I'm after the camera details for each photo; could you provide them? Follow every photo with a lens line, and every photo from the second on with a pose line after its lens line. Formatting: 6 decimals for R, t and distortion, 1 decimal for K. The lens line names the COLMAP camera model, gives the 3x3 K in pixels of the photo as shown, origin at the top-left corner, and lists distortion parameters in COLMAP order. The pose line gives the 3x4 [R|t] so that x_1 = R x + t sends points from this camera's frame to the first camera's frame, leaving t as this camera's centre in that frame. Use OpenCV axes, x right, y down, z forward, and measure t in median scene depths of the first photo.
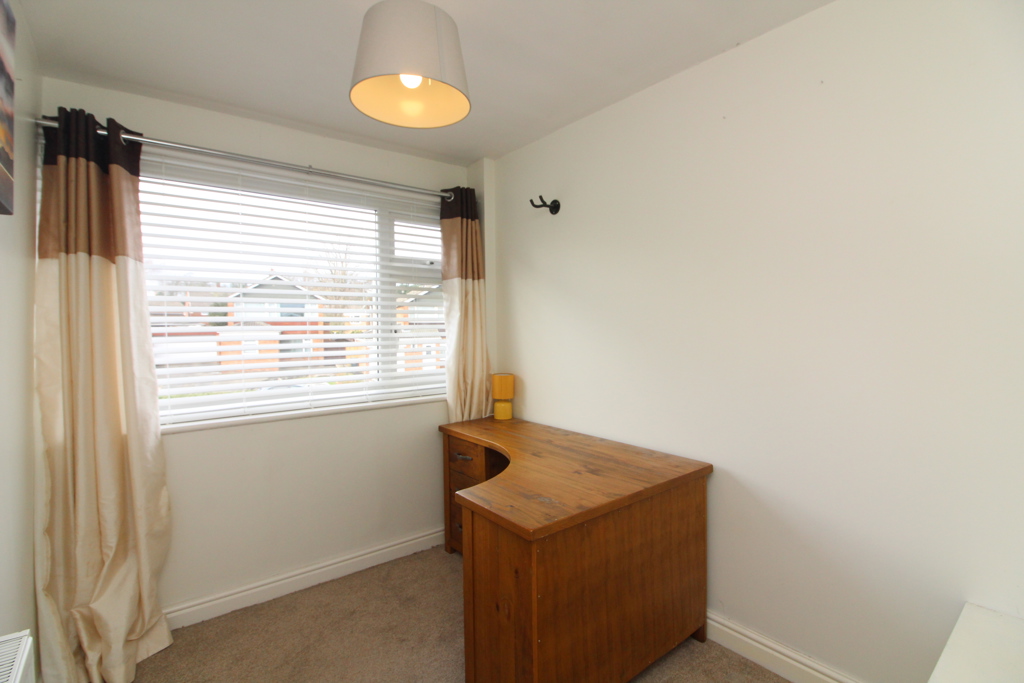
lens RADIAL K [[474.9, 0, 511.2], [0, 474.9, 337.3], [0, 0, 1]] dist [-0.009989, -0.001146]
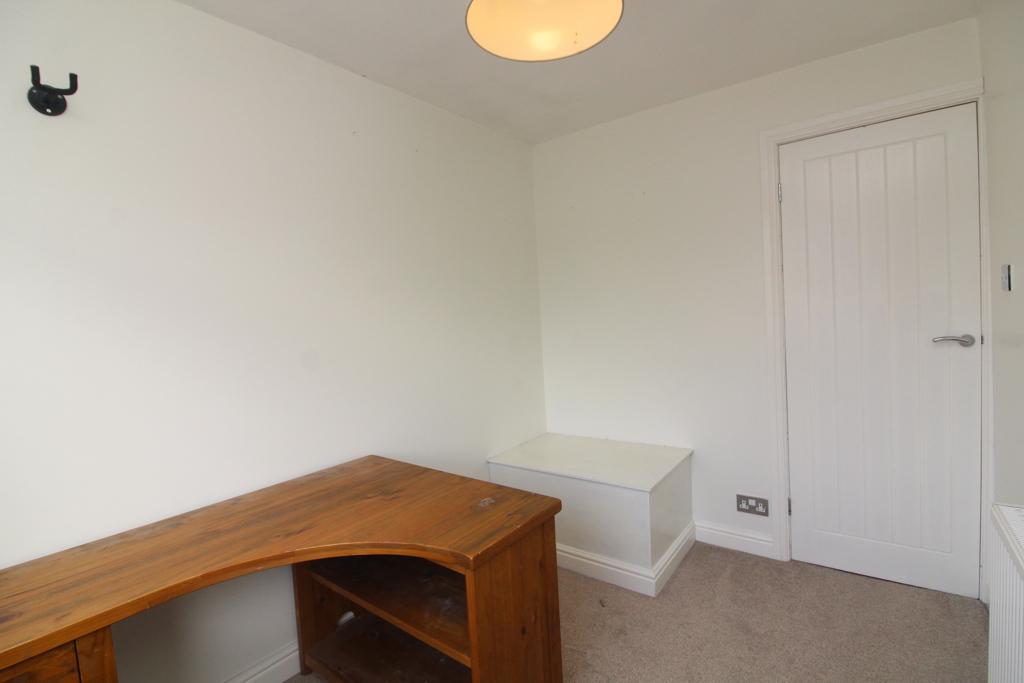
lens RADIAL K [[474.9, 0, 511.2], [0, 474.9, 340.9], [0, 0, 1]] dist [-0.009989, -0.001146]
pose [[-0.238454, -0.036973, 0.970450, -0.725993], [0.081416, 0.994996, 0.057914, -0.026207], [-0.967735, 0.092820, -0.234250, 0.978789]]
